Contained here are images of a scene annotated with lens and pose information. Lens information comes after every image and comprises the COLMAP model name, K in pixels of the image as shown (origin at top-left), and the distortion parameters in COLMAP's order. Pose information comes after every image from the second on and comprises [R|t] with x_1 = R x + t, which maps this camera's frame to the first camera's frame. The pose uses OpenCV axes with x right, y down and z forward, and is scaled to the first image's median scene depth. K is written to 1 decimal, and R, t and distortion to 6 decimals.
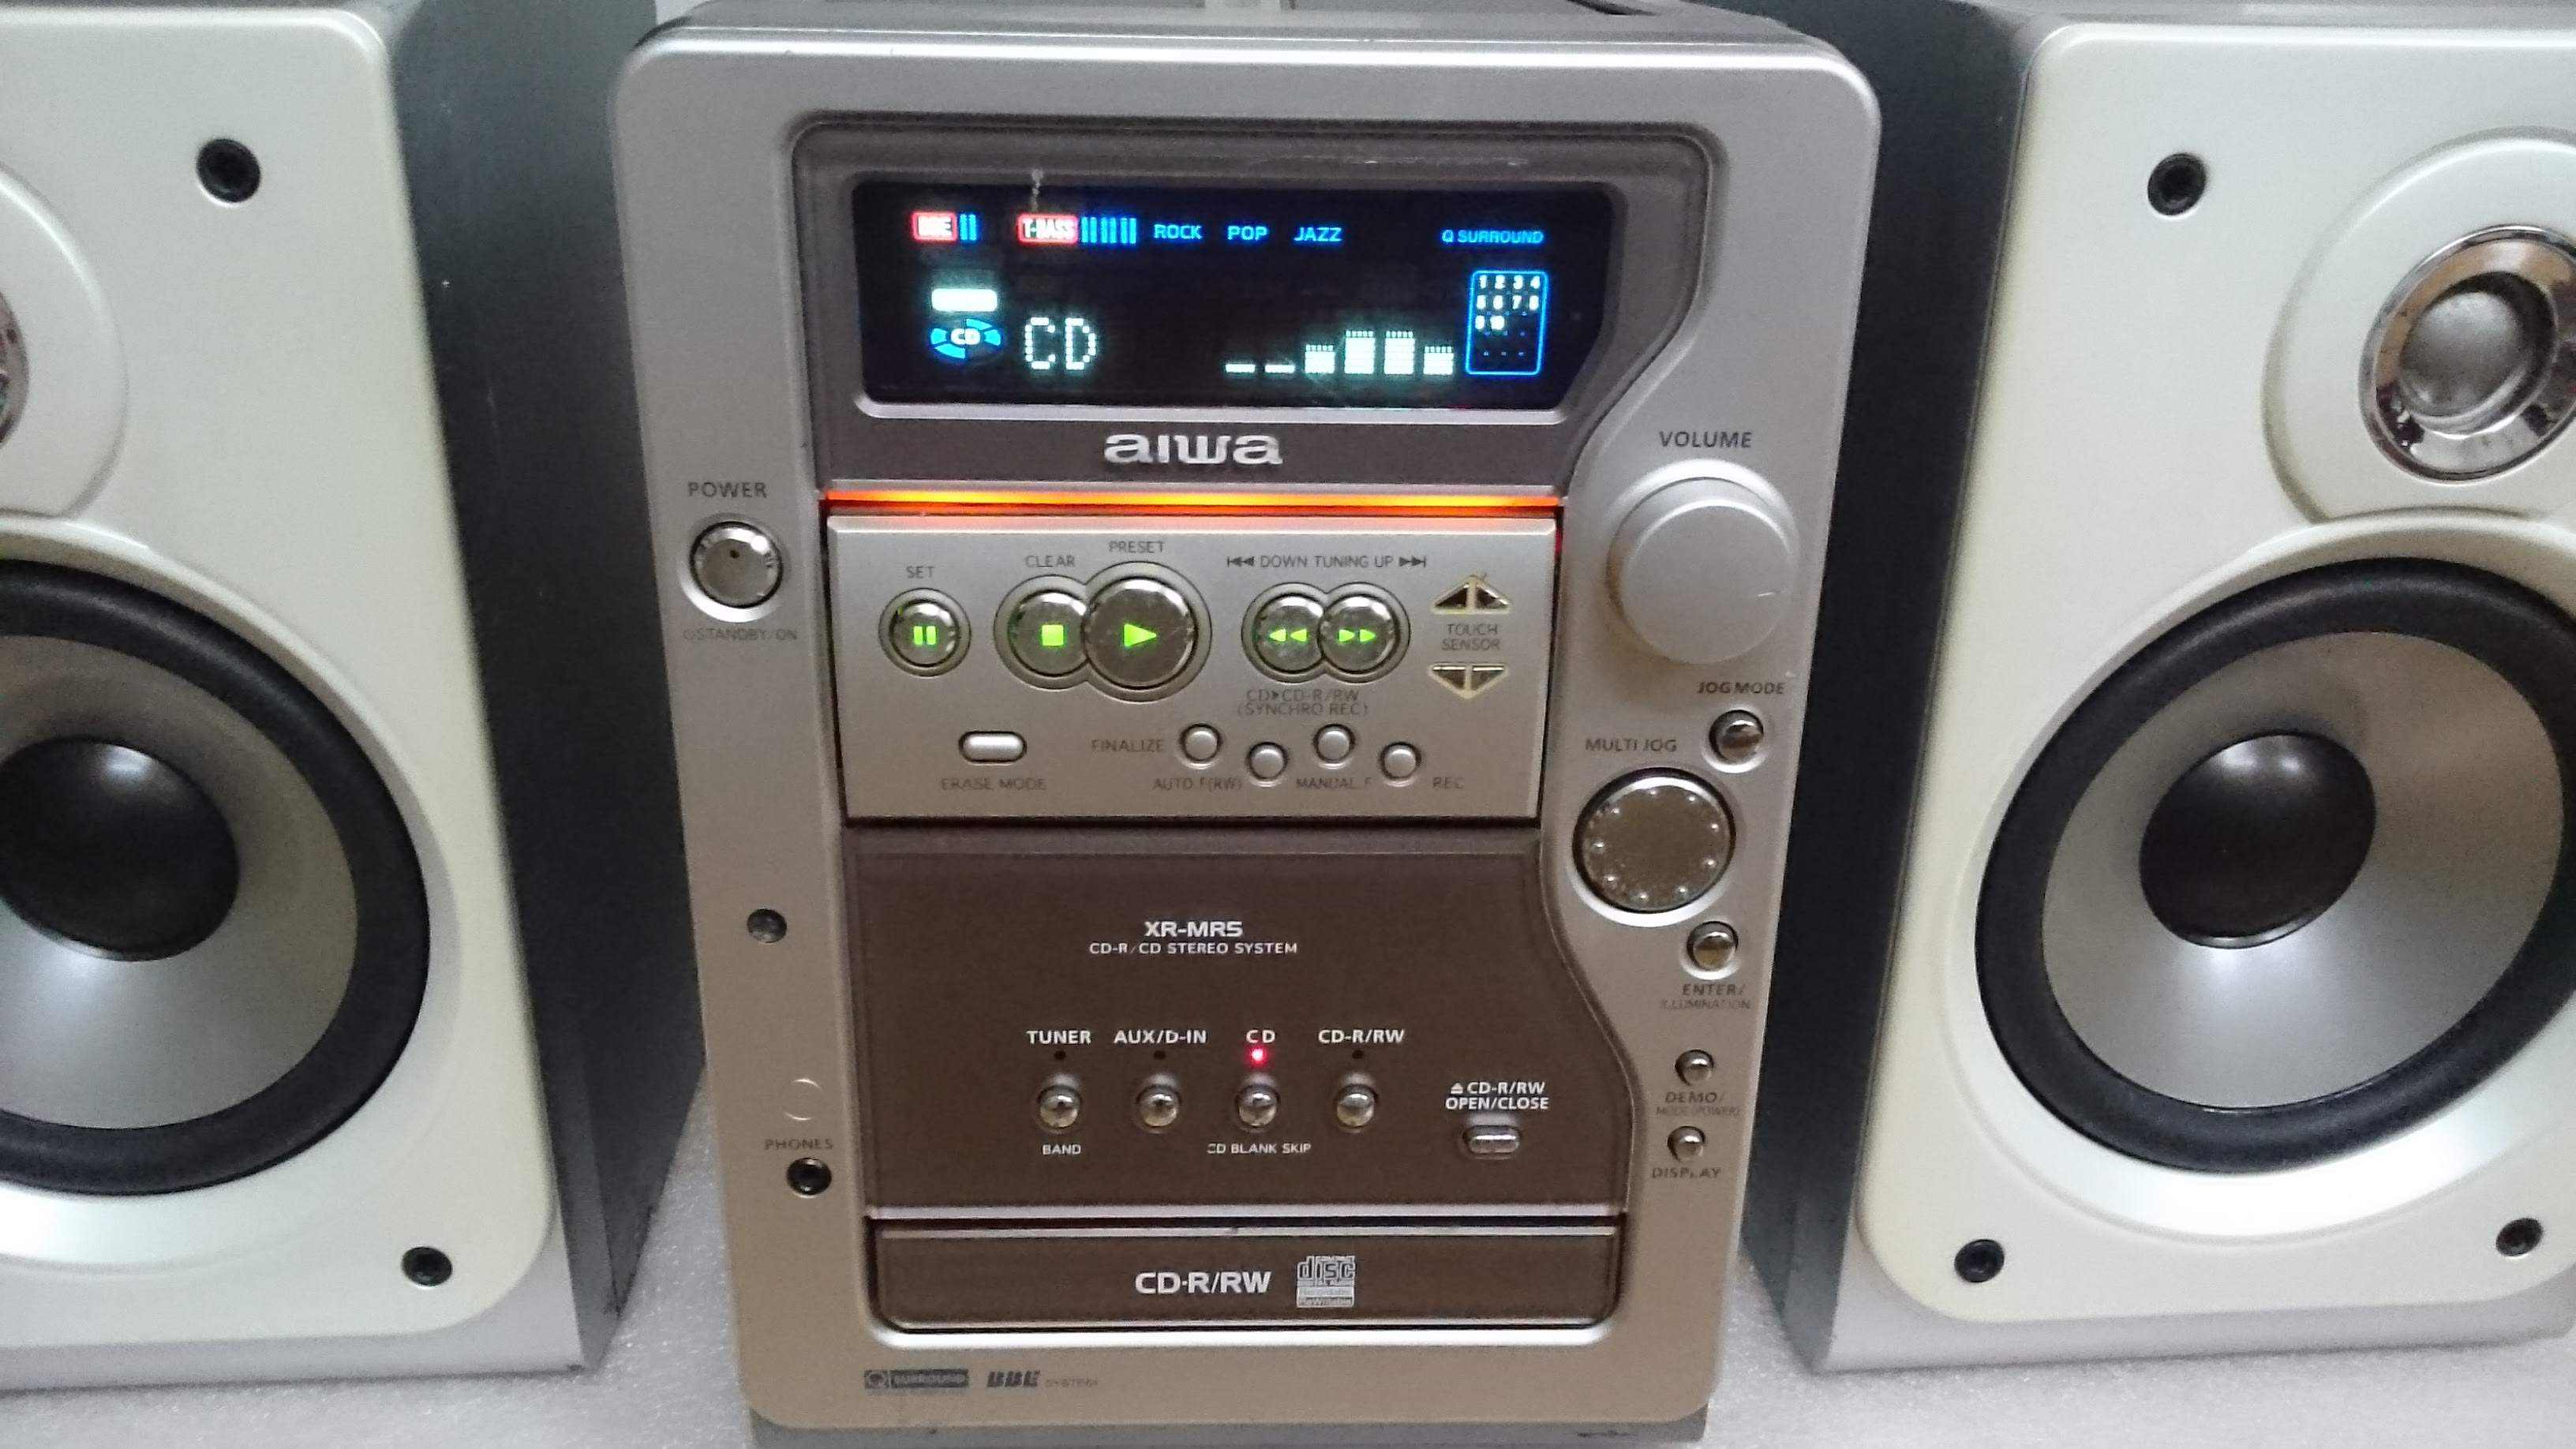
lens RADIAL K [[1975.0, 0, 1283.2], [0, 1975.0, 719.1], [0, 0, 1]] dist [-0.012661, -0.017115]
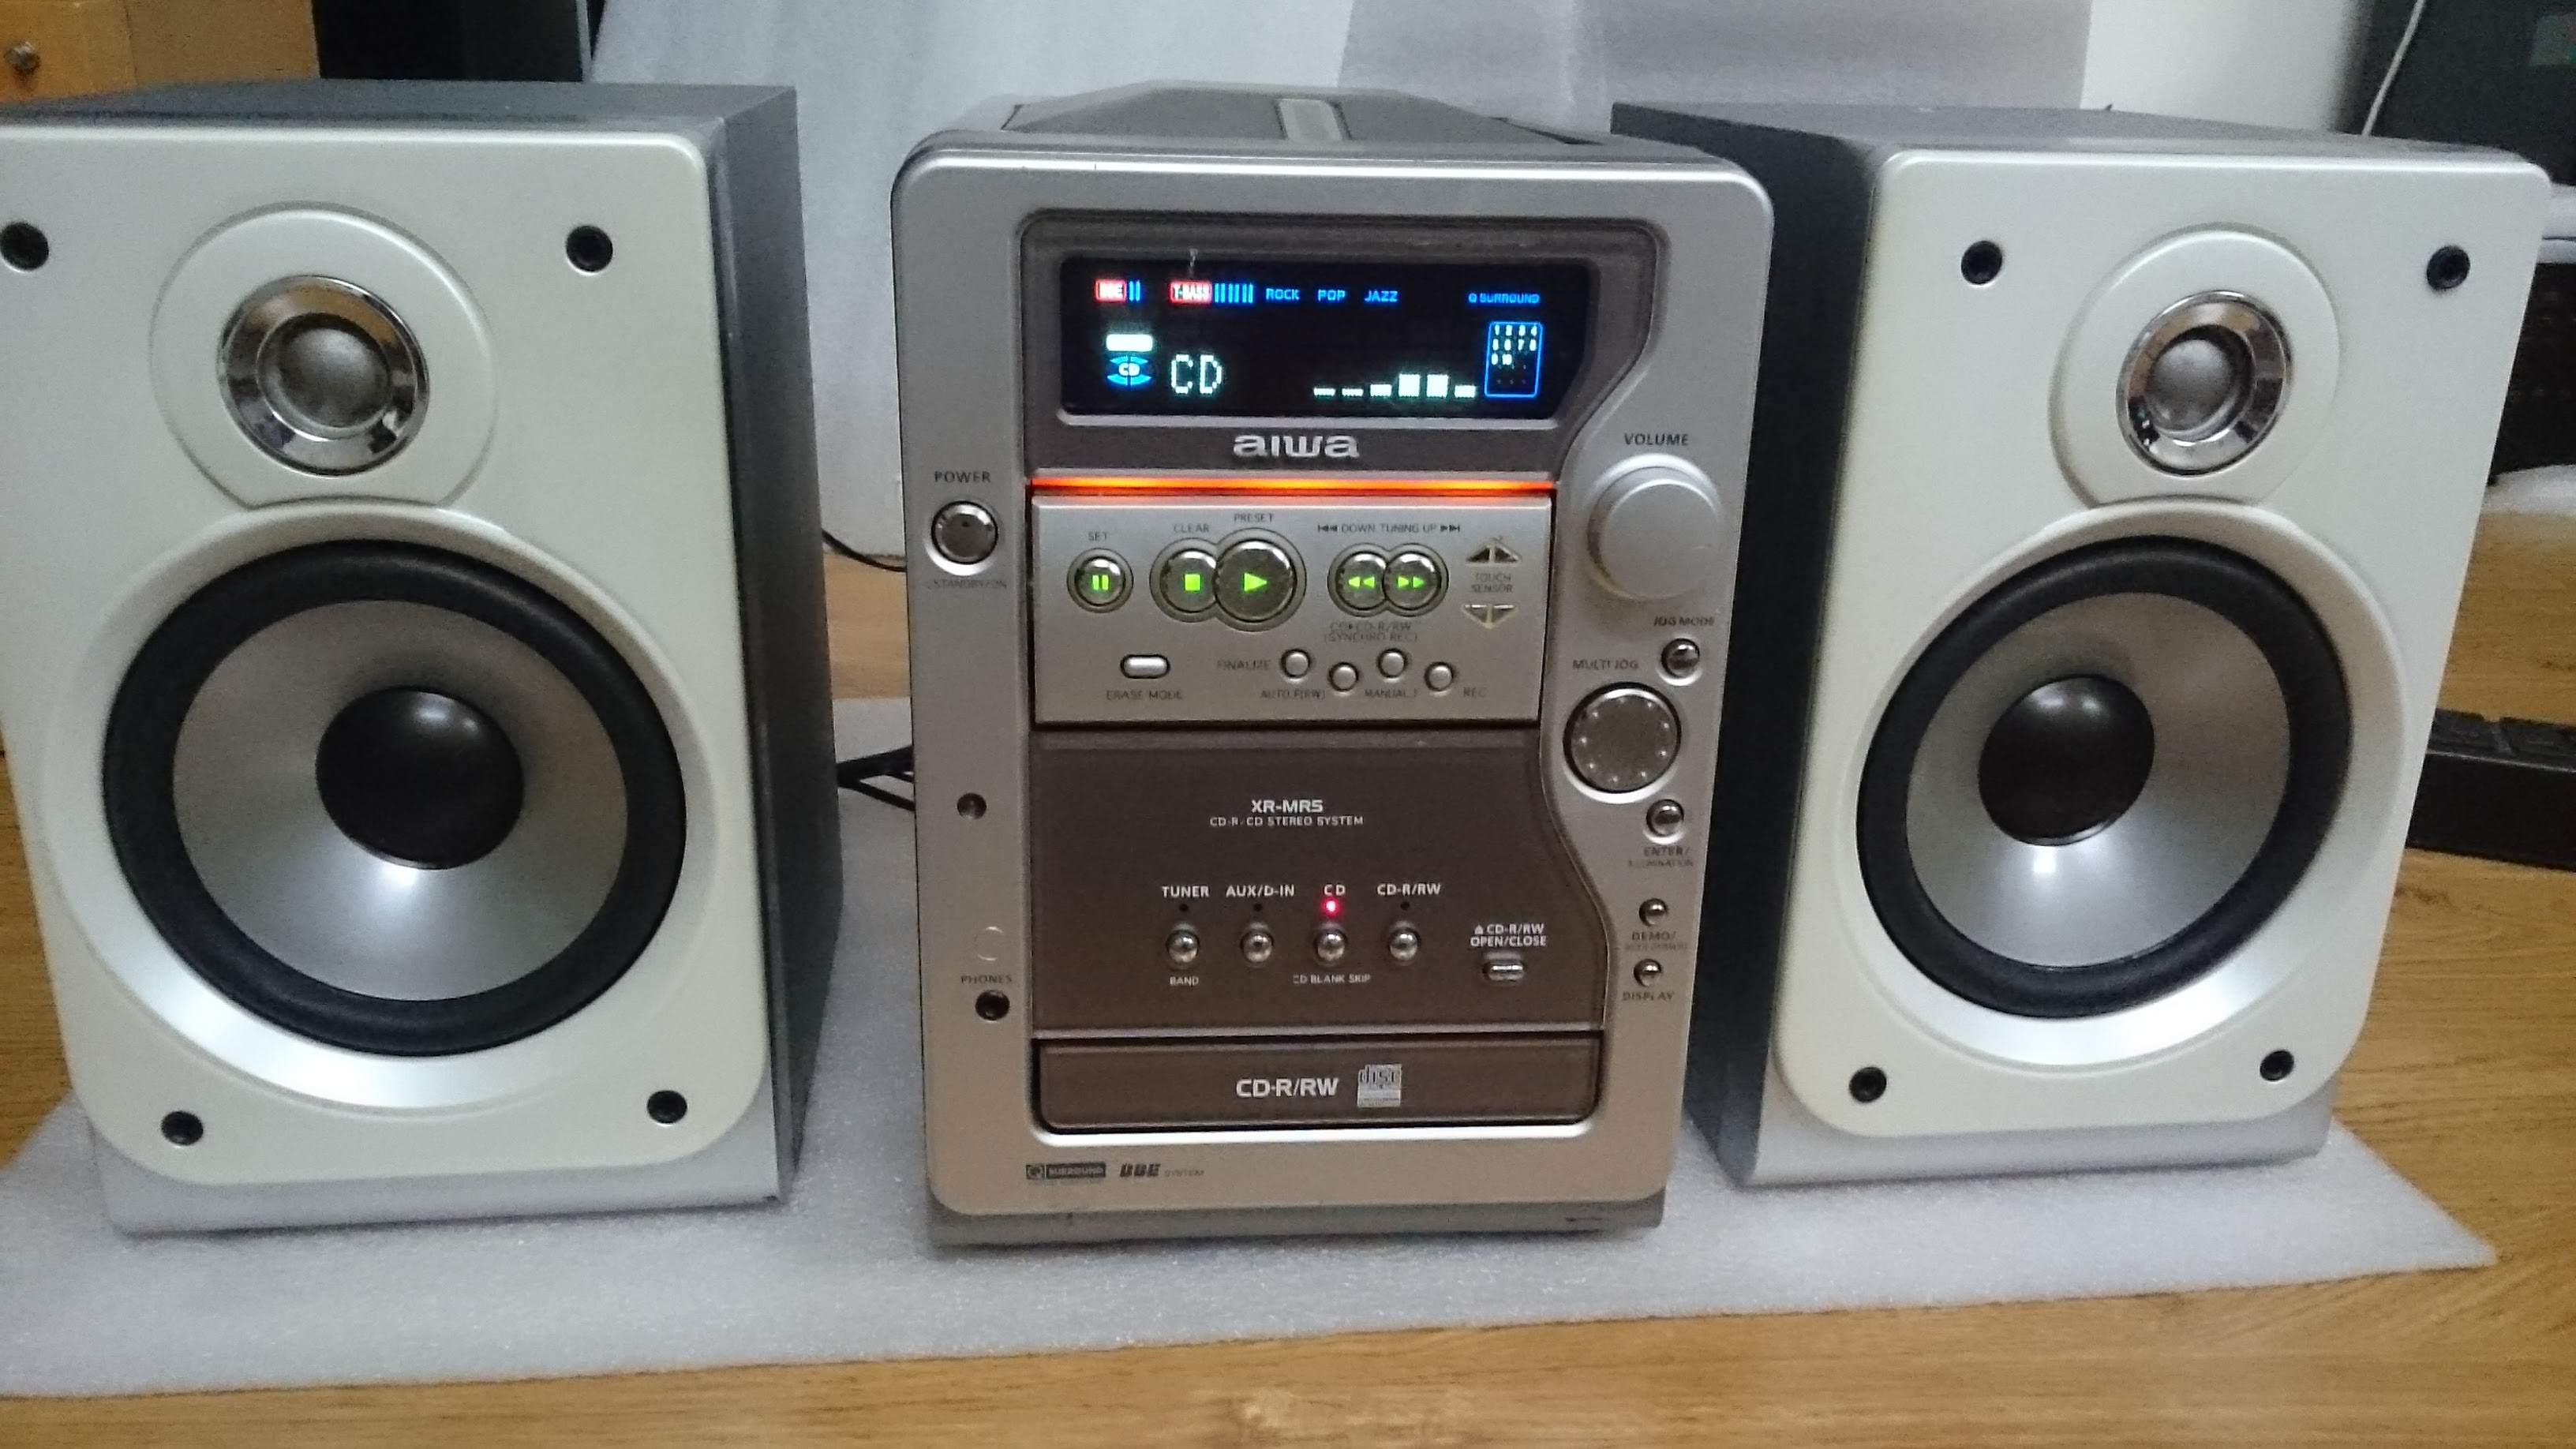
lens RADIAL K [[1975.0, 0, 1283.9], [0, 1975.0, 731.4], [0, 0, 1]] dist [-0.012661, -0.017115]
pose [[0.998692, -0.010685, 0.050000, -0.111229], [0.013212, 0.998638, -0.050475, 0.119735], [-0.049392, 0.051070, 0.997473, -0.343357]]
